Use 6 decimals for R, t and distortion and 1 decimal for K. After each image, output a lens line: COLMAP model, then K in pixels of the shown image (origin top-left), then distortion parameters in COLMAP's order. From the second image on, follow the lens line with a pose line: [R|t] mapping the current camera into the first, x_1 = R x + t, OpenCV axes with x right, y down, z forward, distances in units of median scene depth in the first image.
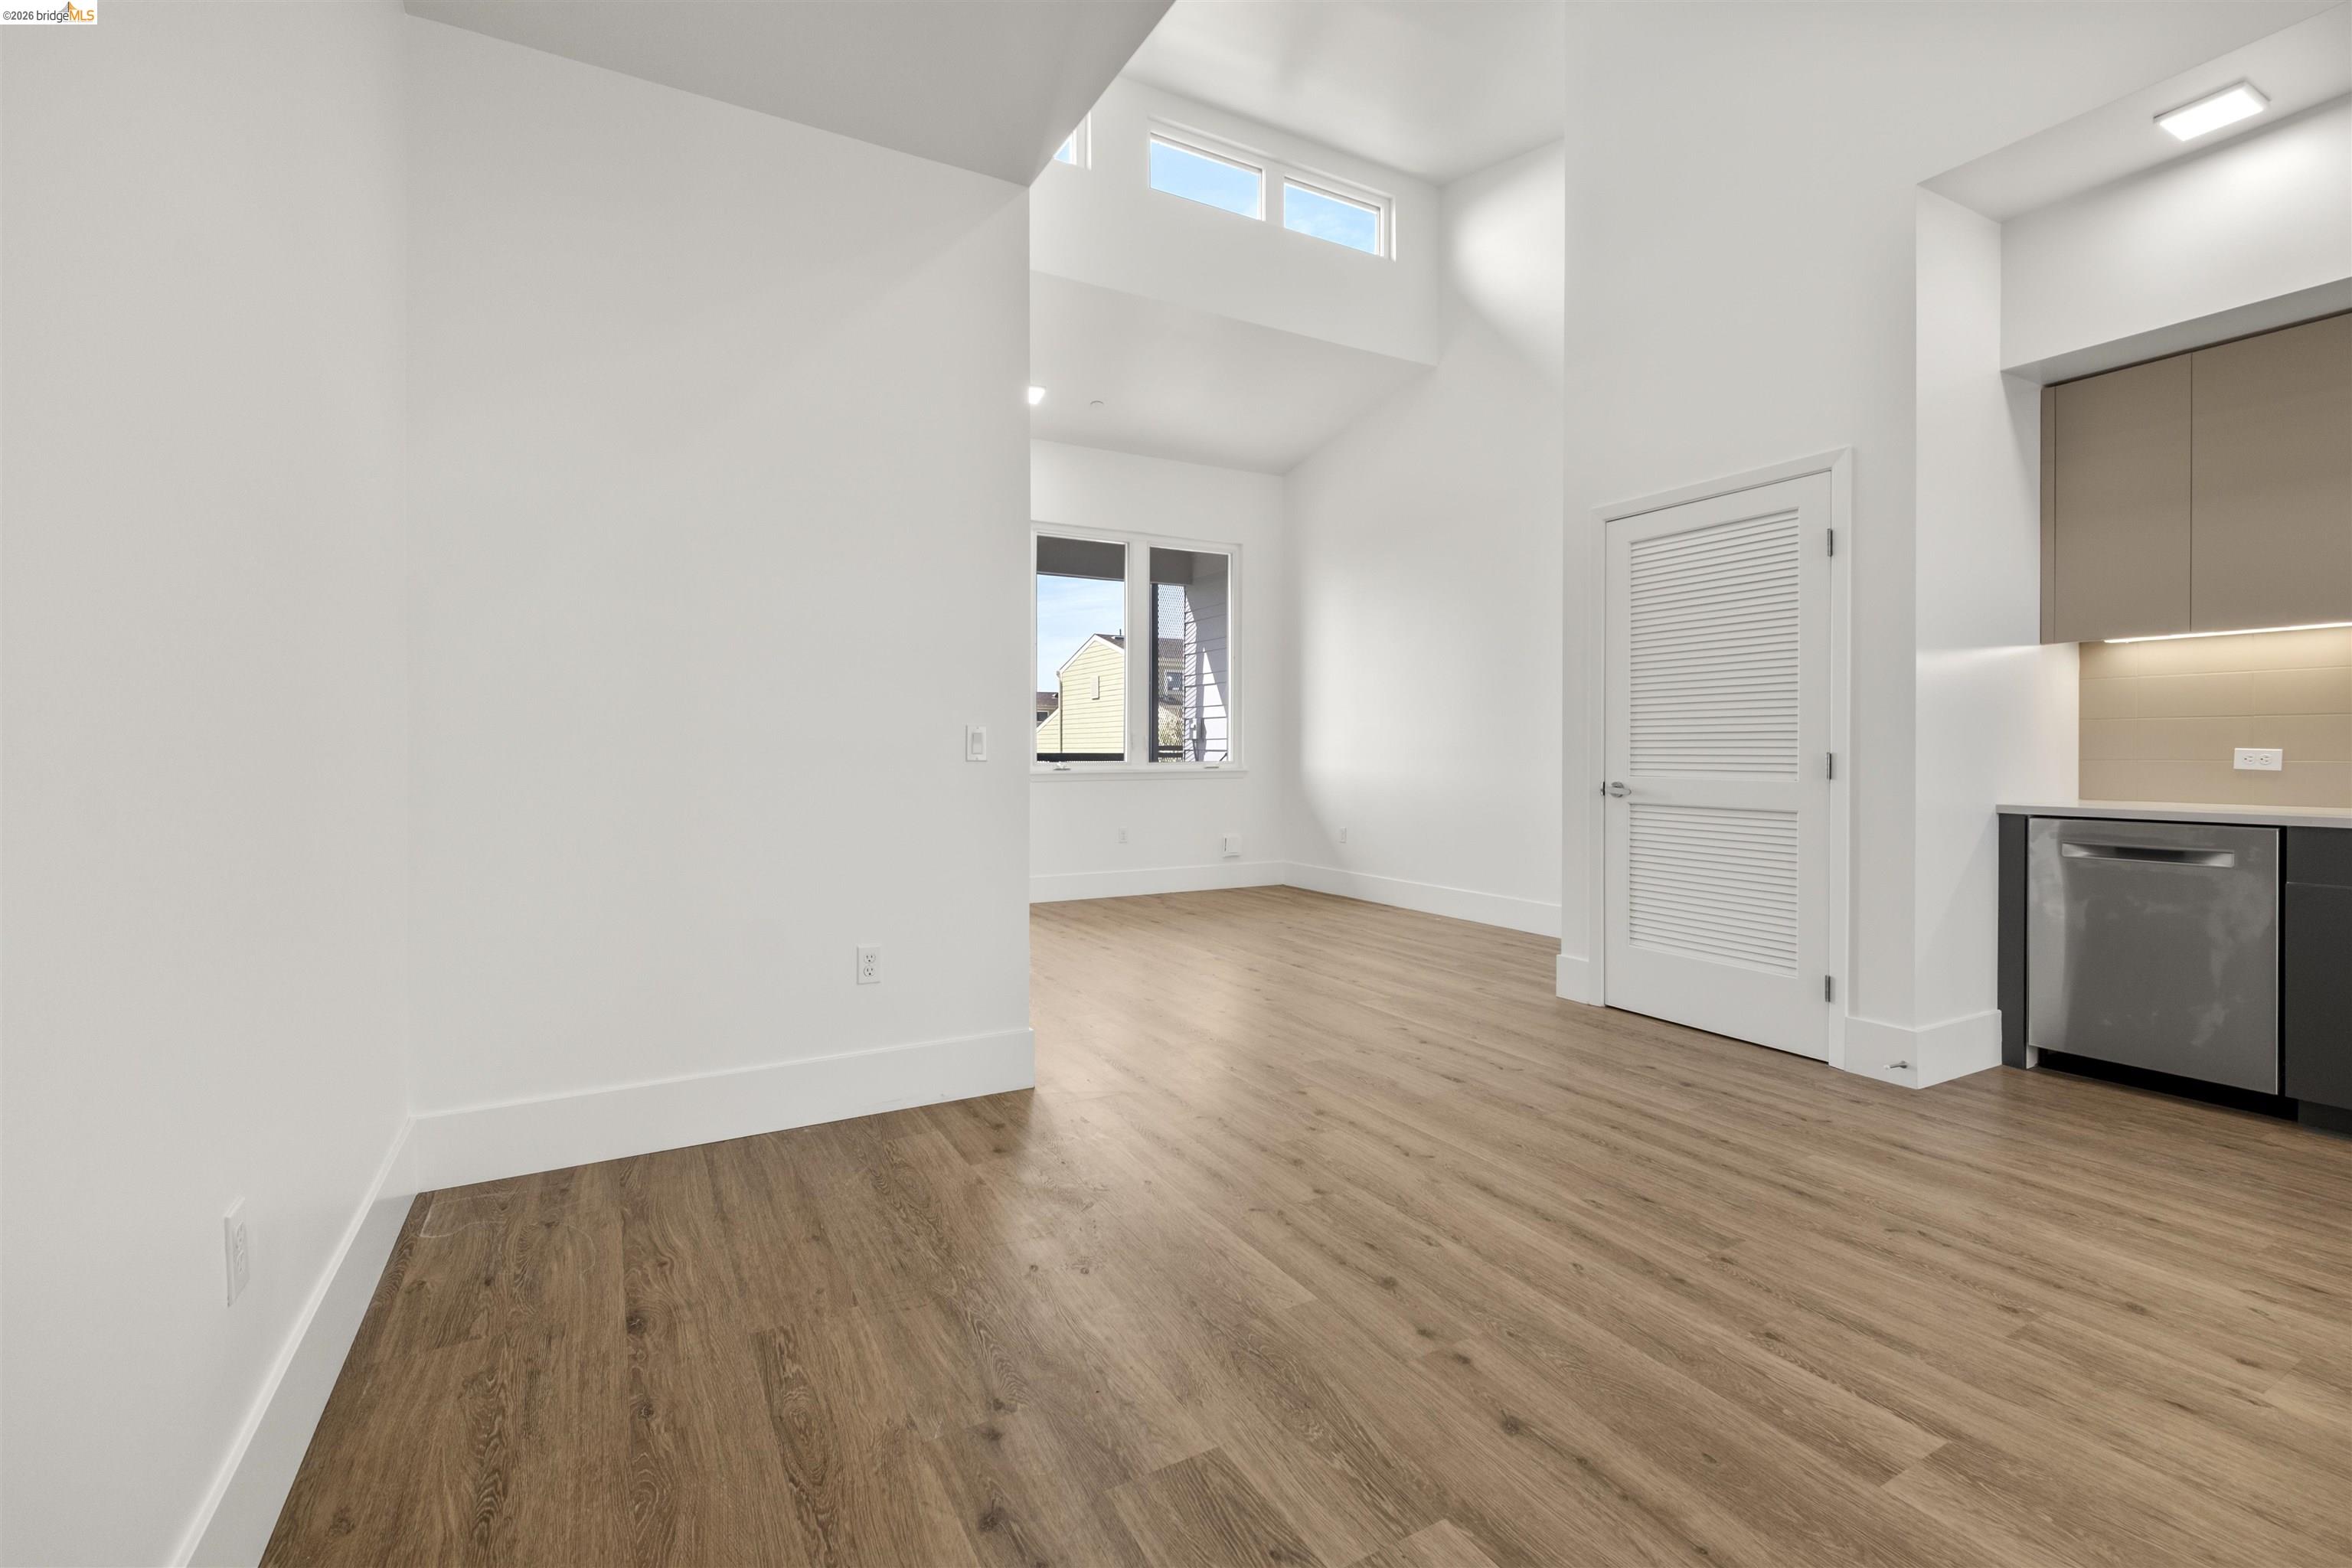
lens RADIAL K [[1023.2, 0, 1187.6], [0, 1023.2, 749.5], [0, 0, 1]] dist [0.003537, -0.005200]
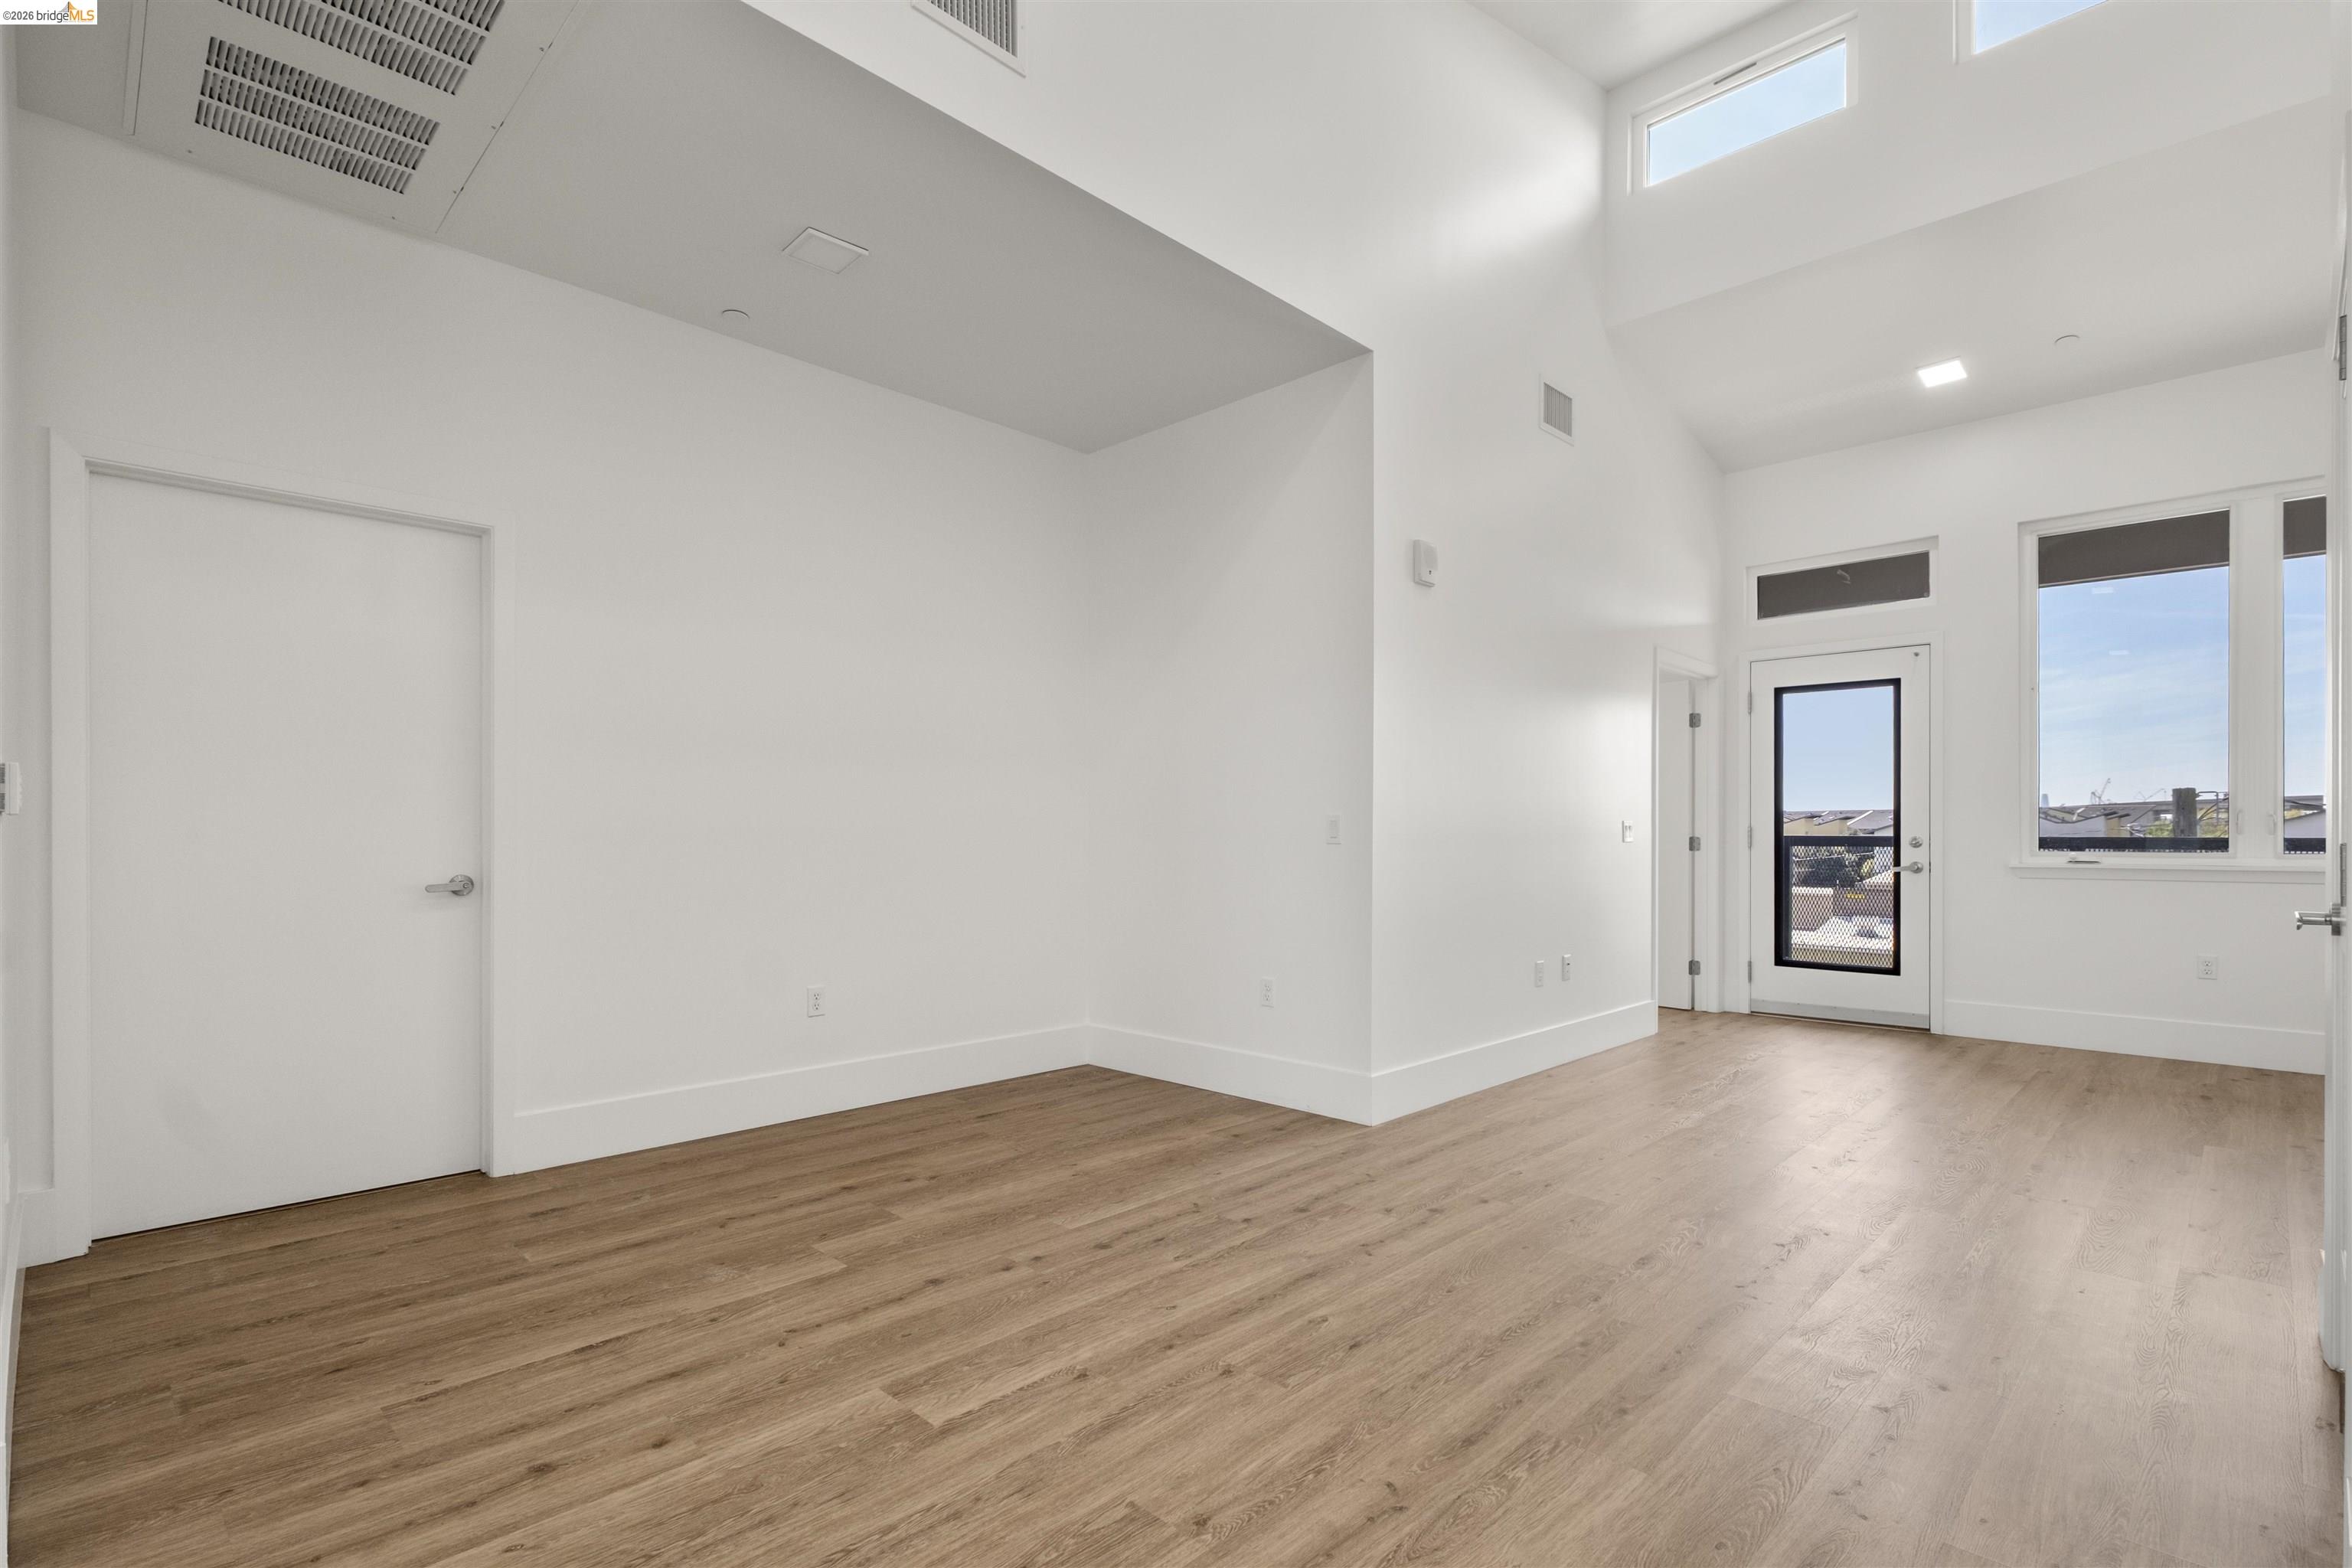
lens RADIAL K [[1124.0, 0, 1179.2], [0, 1124.0, 809.0], [0, 0, 1]] dist [0.003737, -0.001151]
pose [[0.279393, -0.017863, -0.960011, 1.474816], [-0.000682, 0.999823, -0.018802, -0.002632], [0.960177, 0.005908, 0.279331, 0.642609]]
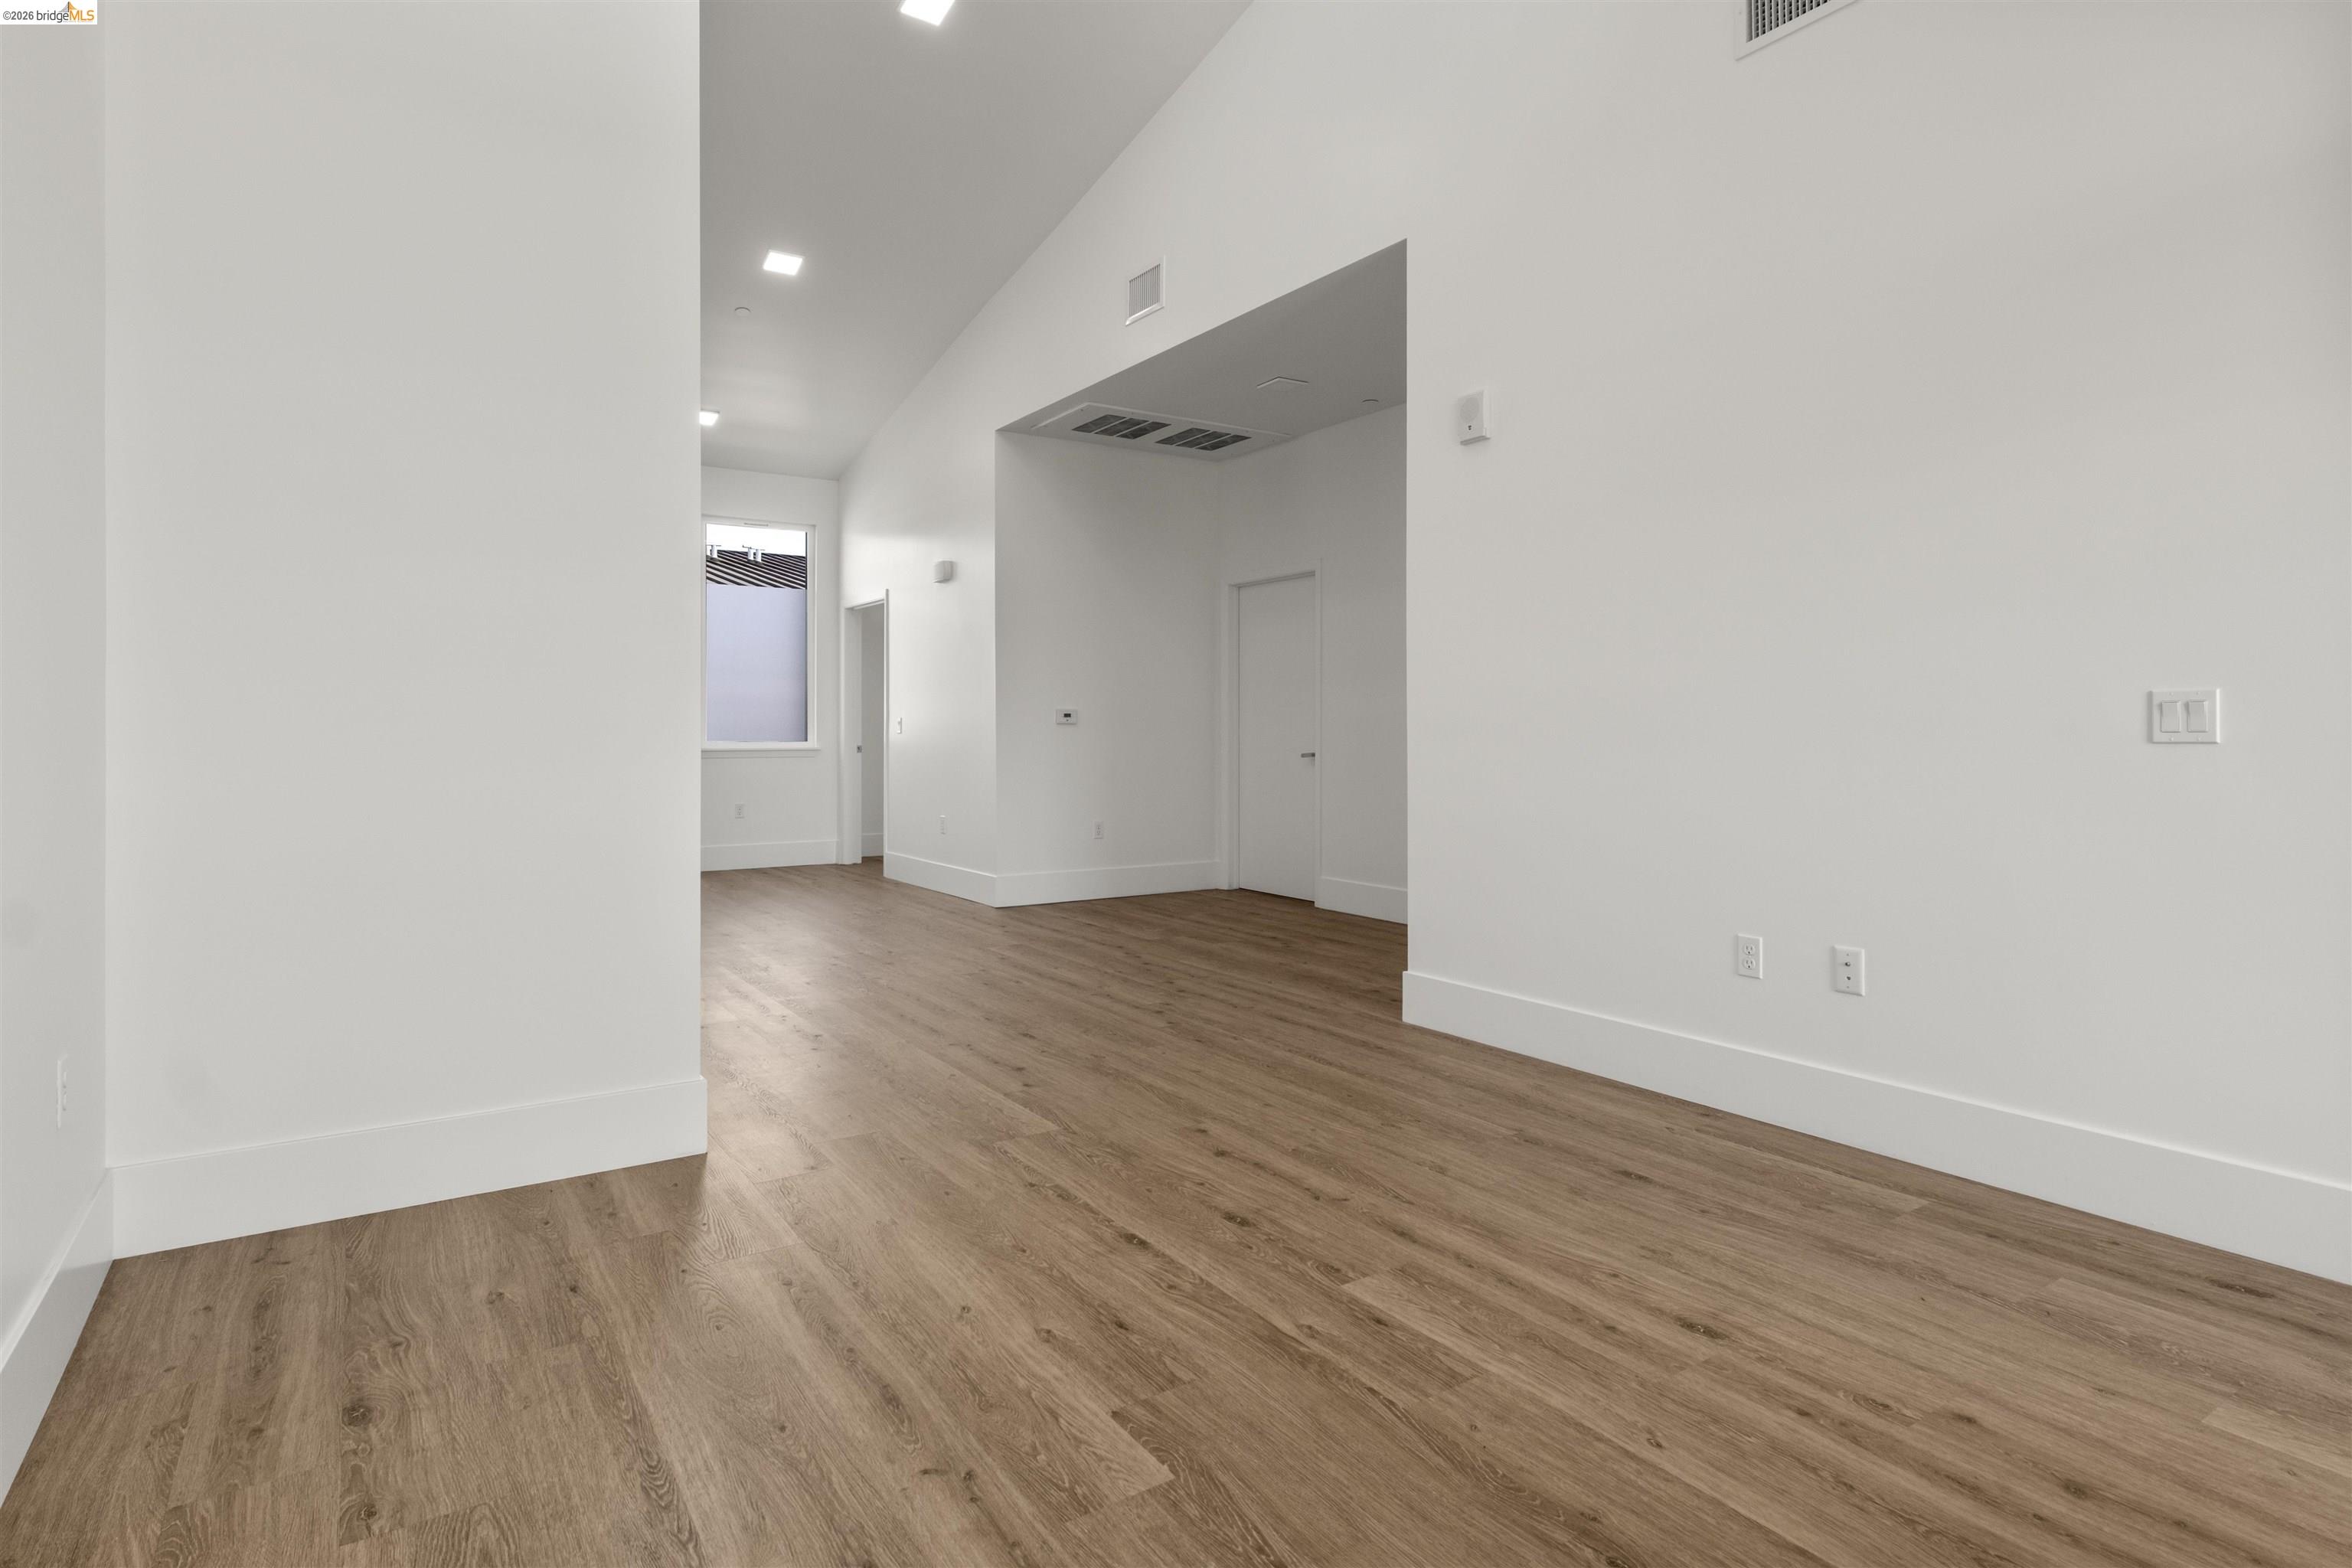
lens RADIAL K [[1245.4, 0, 1203.6], [0, 1245.4, 729.3], [0, 0, 1]] dist [0.001802, -0.000253]
pose [[-0.996752, 0.005415, -0.080353, 0.263694], [0.005326, 0.999985, 0.001320, -0.003019], [0.080359, 0.000888, -0.996766, 3.501611]]
